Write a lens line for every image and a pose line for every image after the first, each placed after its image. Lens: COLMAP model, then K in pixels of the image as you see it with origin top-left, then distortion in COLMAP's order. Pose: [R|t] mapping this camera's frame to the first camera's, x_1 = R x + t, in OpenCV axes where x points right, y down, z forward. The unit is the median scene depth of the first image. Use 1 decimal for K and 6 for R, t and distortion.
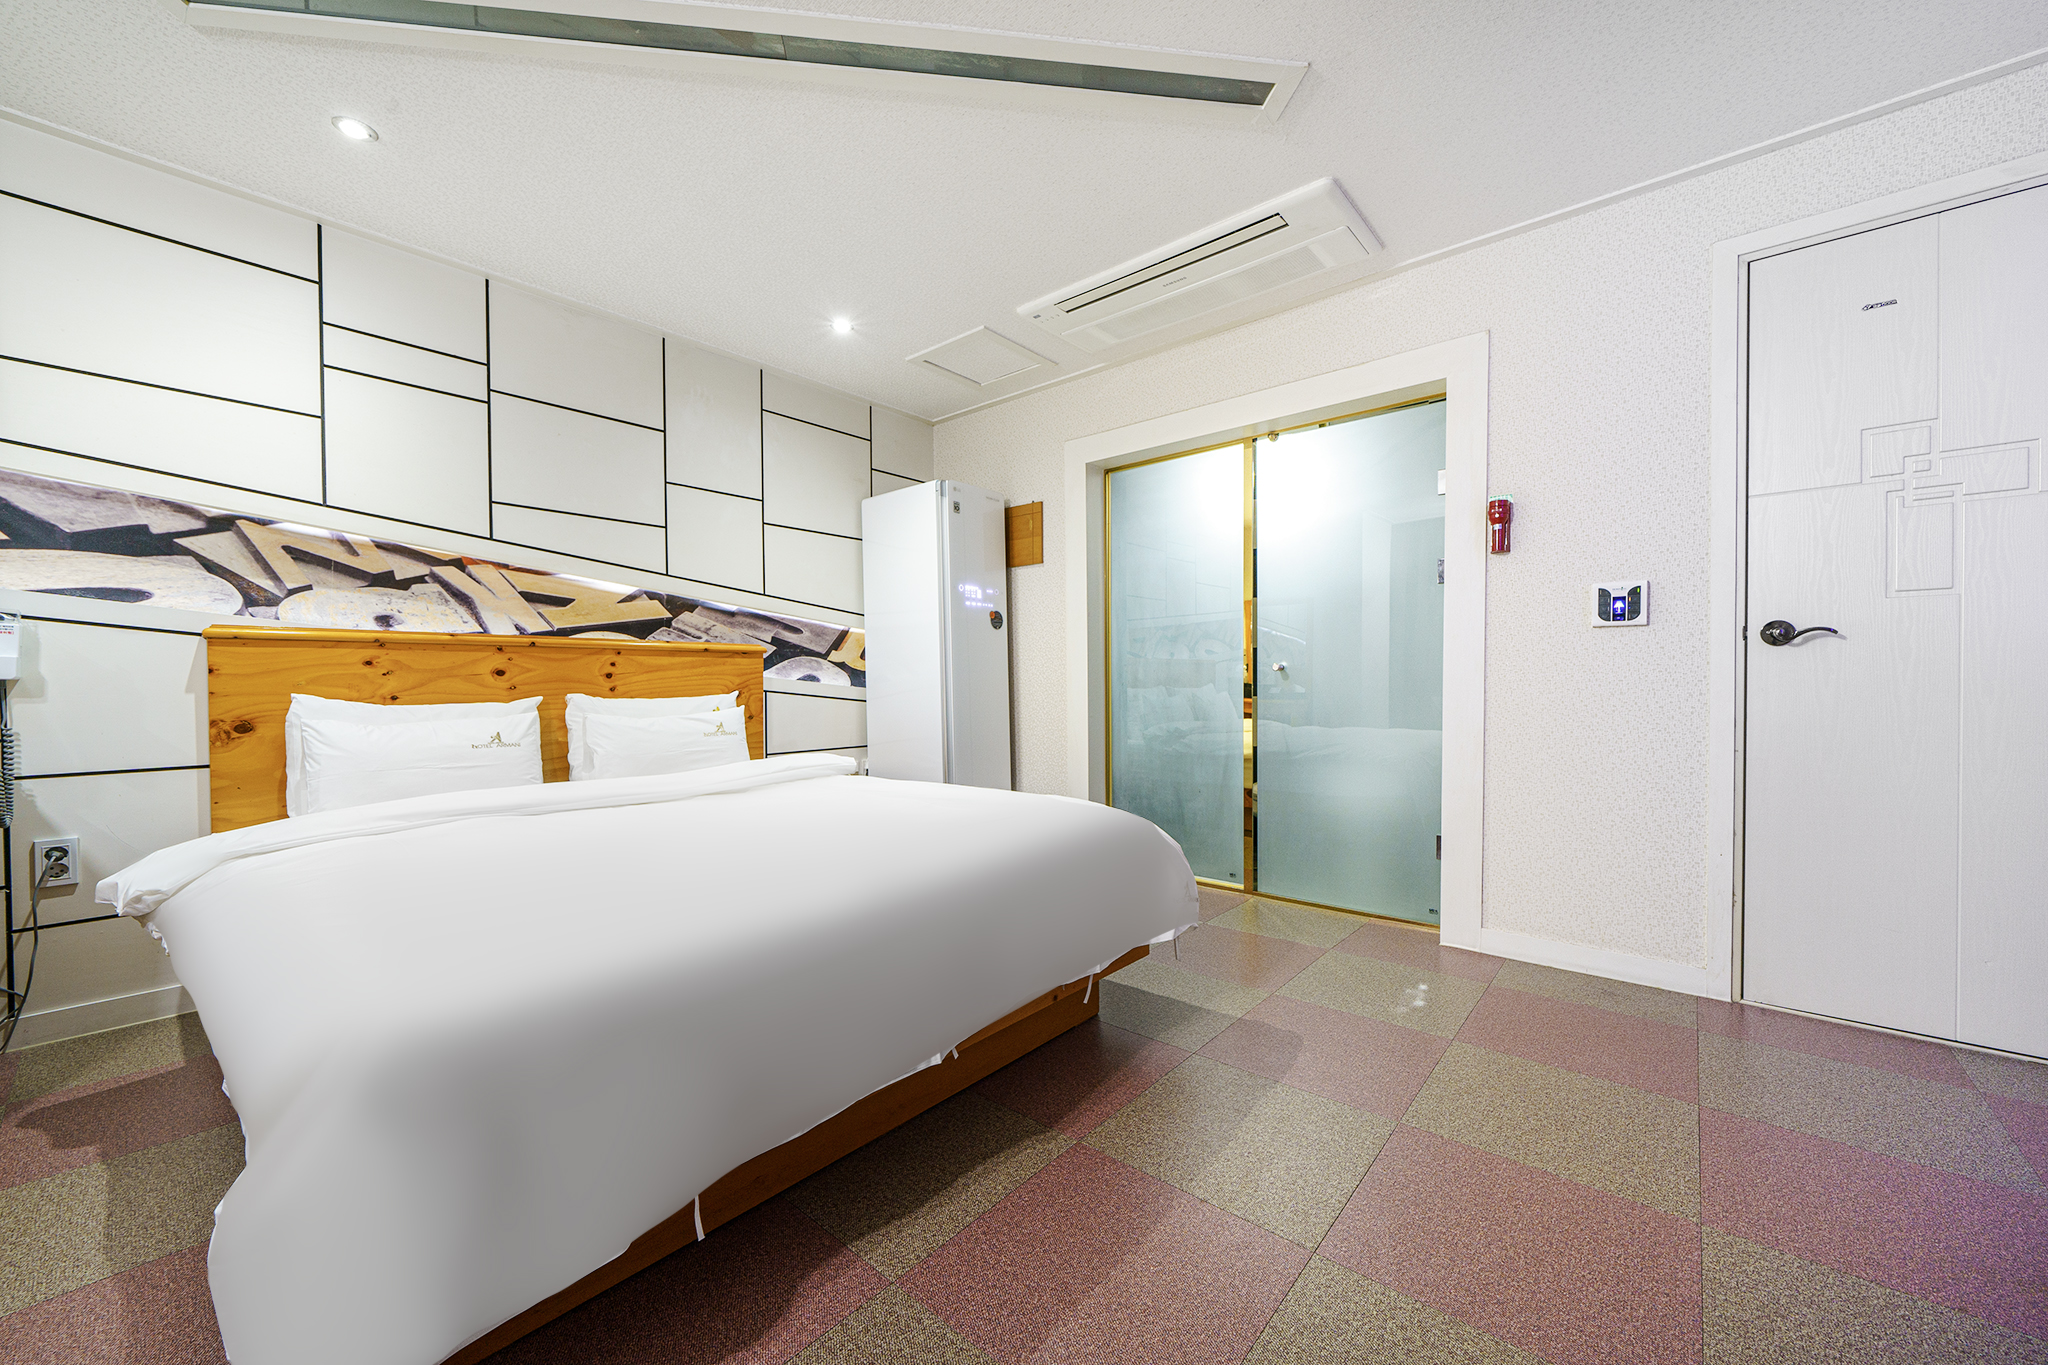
lens RADIAL K [[775.7, 0, 983.2], [0, 775.7, 668.6], [0, 0, 1]] dist [0.001536, 0.000115]
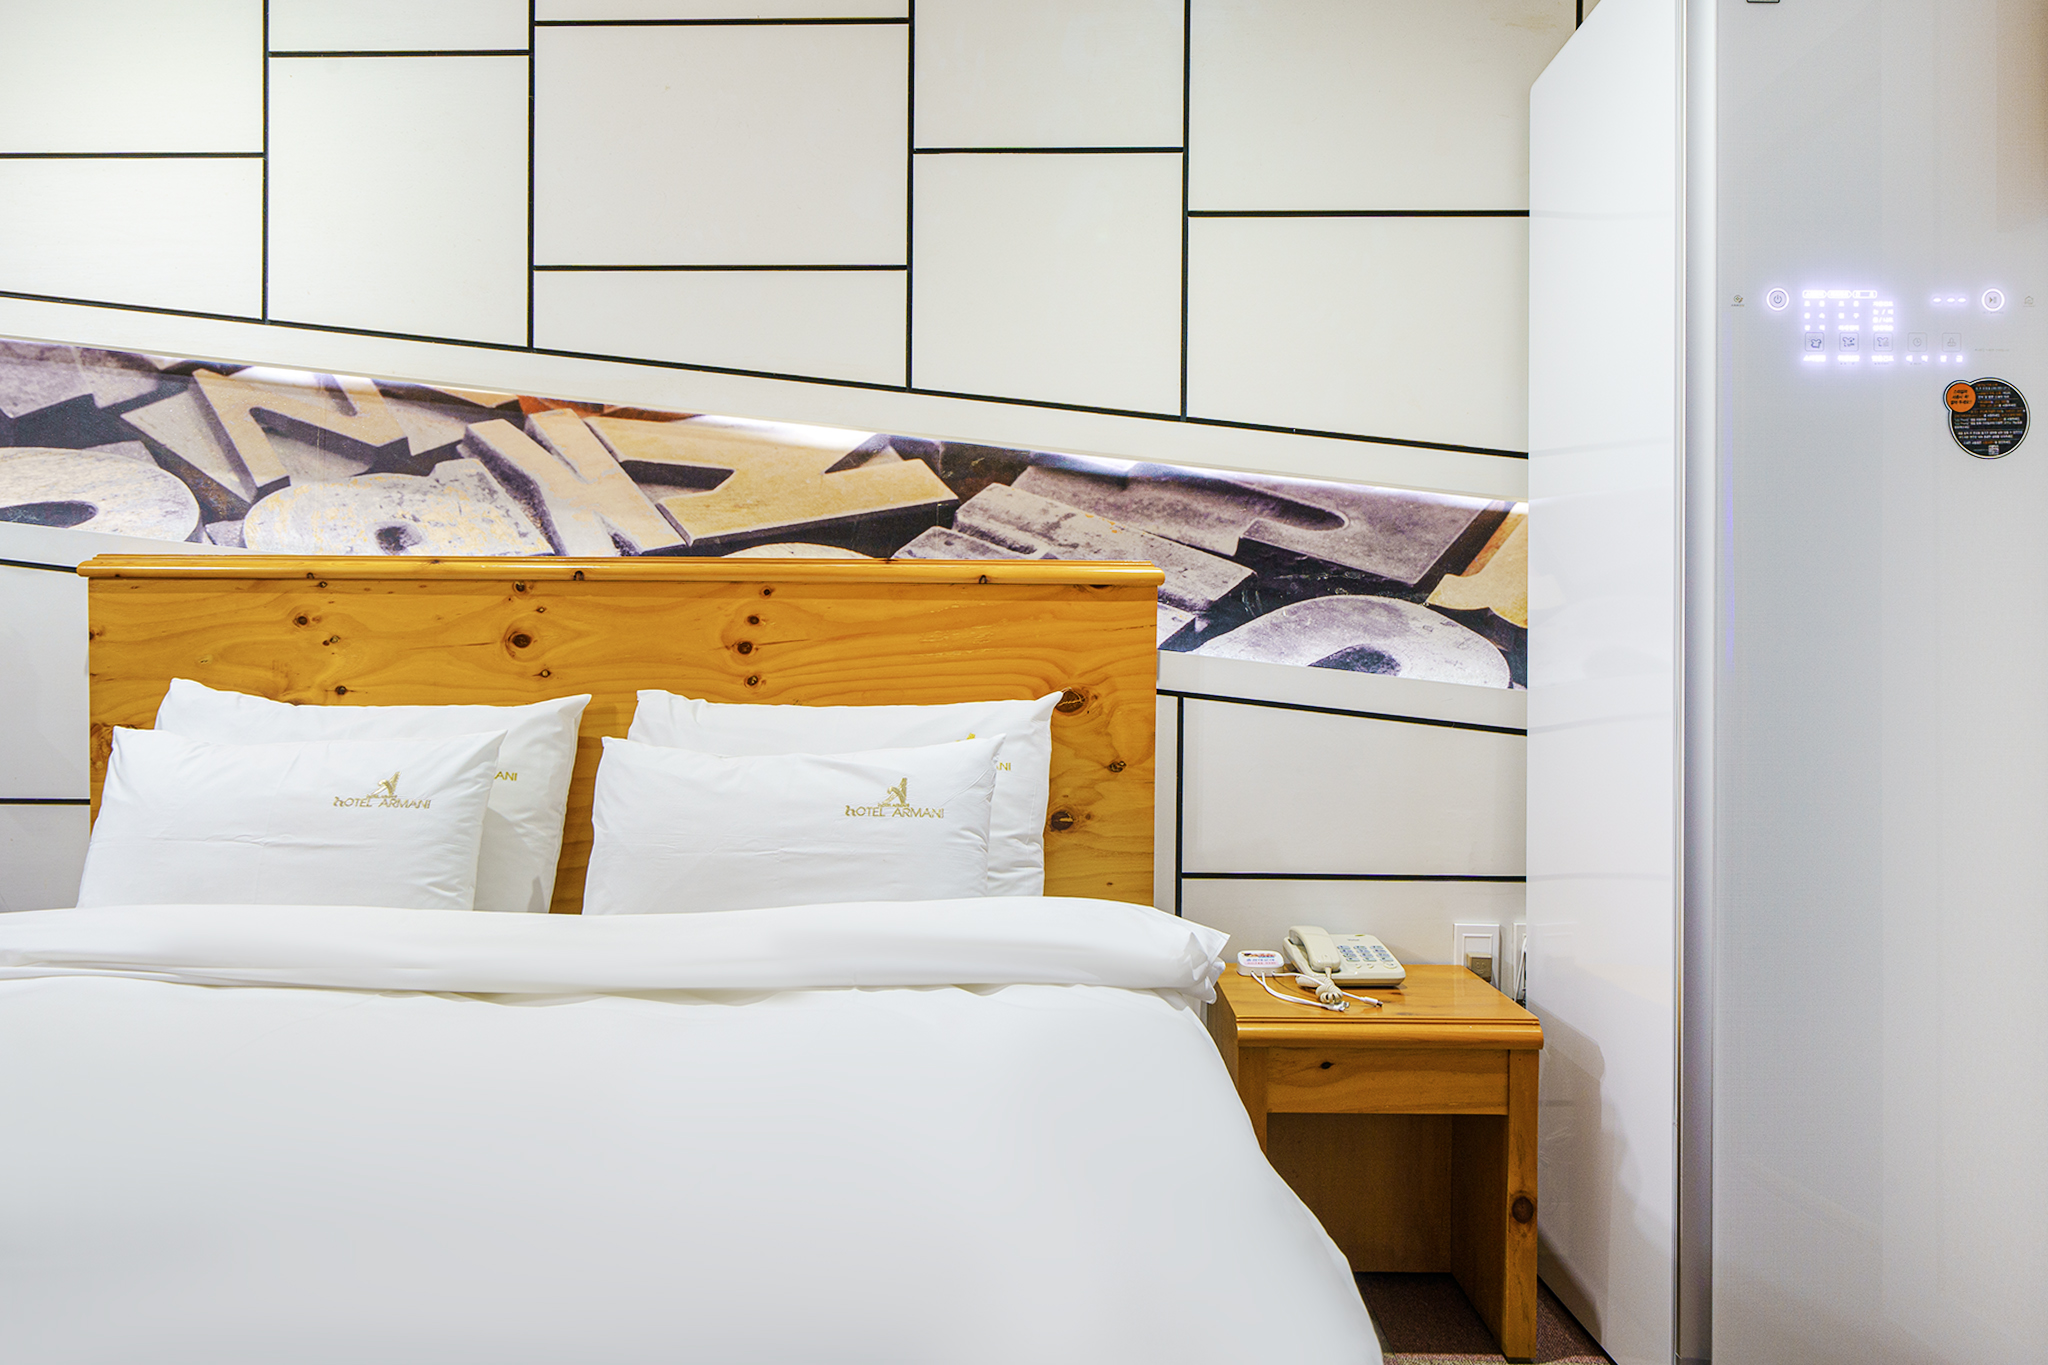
lens RADIAL K [[1446.9, 0, 1024.0], [0, 1446.9, 682.5], [0, 0, 1]] dist [-0.000499, 0.000626]
pose [[0.661701, 0.020294, -0.749493, 0.202703], [0.001585, 0.999594, 0.028465, 0.006262], [0.749766, -0.020023, 0.661400, 0.638325]]
